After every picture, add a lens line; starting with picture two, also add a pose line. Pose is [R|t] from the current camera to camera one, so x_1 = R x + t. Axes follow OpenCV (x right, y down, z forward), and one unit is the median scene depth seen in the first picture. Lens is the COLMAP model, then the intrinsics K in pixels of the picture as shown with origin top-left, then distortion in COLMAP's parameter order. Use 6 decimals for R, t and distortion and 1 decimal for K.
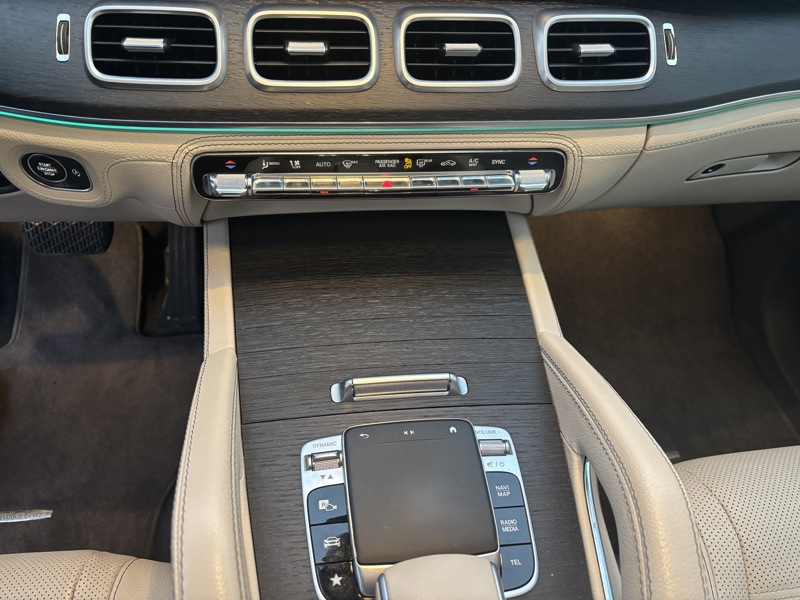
lens RADIAL K [[613.3, 0, 390.2], [0, 613.3, 302.0], [0, 0, 1]] dist [0.024092, -0.005608]
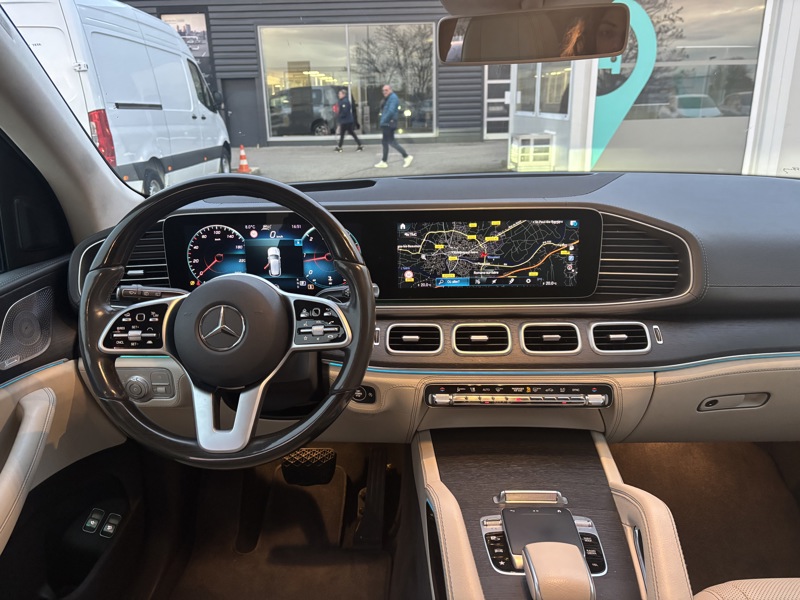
lens RADIAL K [[613.3, 0, 390.2], [0, 613.3, 302.0], [0, 0, 1]] dist [0.024092, -0.005608]
pose [[0.981388, -0.039738, -0.187879, -0.026227], [-0.062568, 0.858803, -0.508472, 0.583625], [0.181556, 0.510763, 0.840332, -0.928622]]
